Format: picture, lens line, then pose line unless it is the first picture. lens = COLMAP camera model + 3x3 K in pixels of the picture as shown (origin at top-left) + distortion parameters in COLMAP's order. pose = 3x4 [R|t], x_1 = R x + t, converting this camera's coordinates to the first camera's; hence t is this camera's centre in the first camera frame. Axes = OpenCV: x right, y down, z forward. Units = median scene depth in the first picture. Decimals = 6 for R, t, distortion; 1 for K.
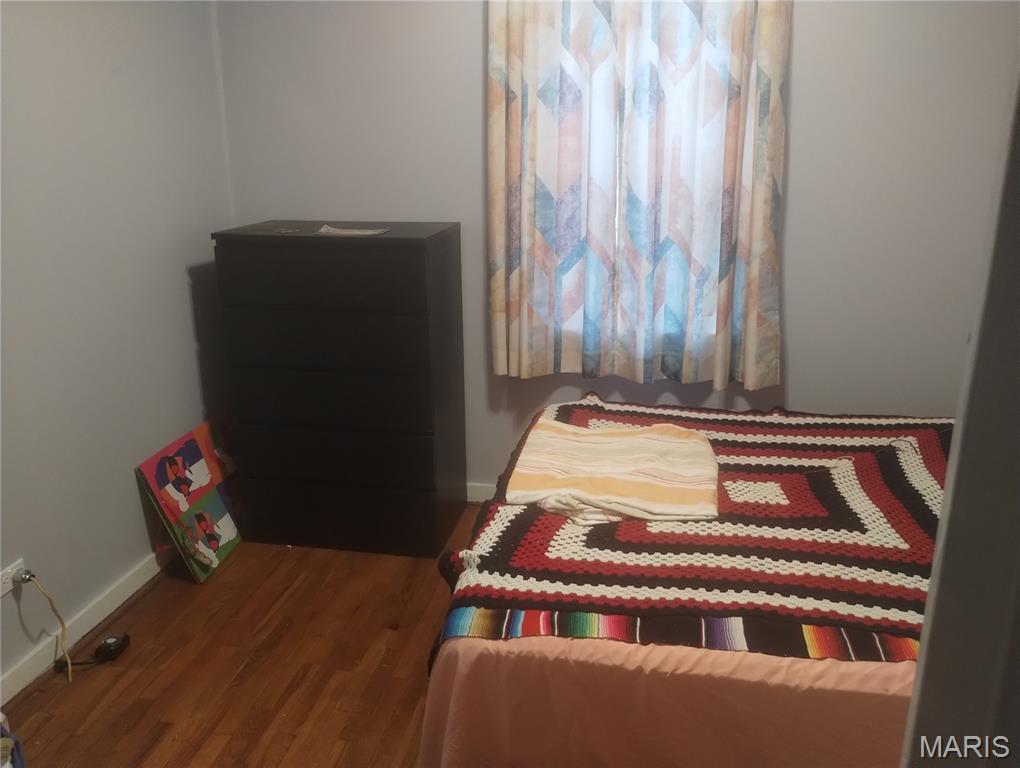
lens RADIAL K [[851.7, 0, 498.8], [0, 851.7, 380.8], [0, 0, 1]] dist [0.042875, -0.011143]
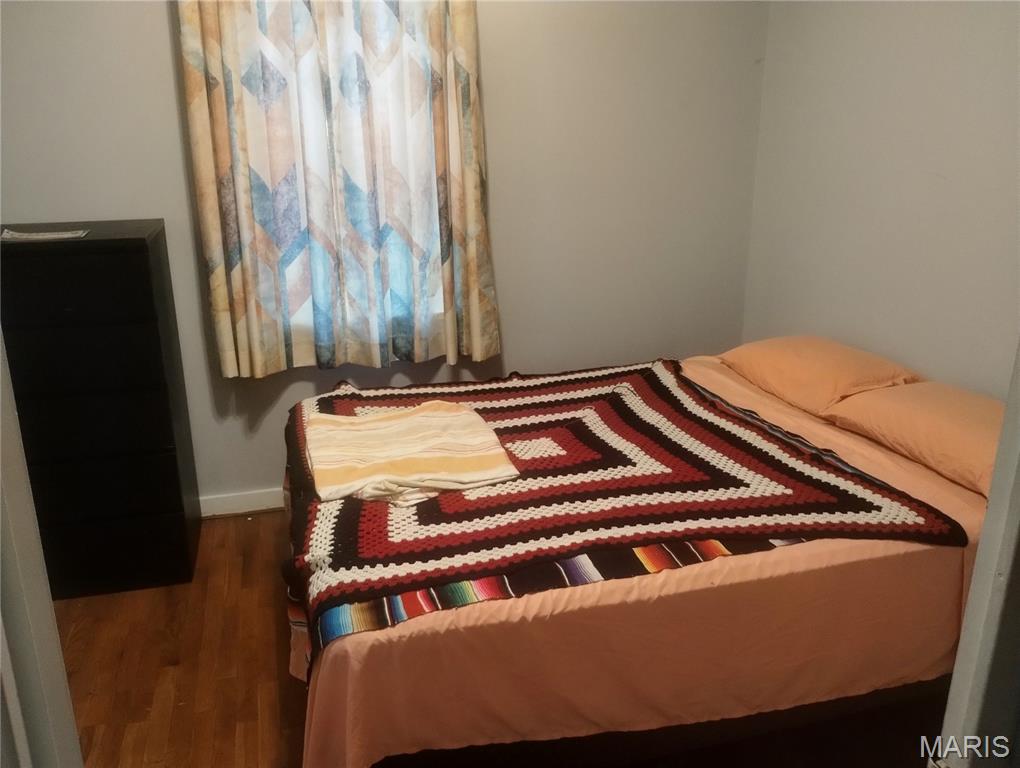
lens RADIAL K [[851.7, 0, 498.8], [0, 851.7, 380.8], [0, 0, 1]] dist [0.042875, -0.011143]
pose [[0.897390, -0.130583, 0.421473, -0.159144], [0.123692, 0.991354, 0.043785, -0.009500], [-0.423547, 0.012840, 0.905783, 0.011410]]
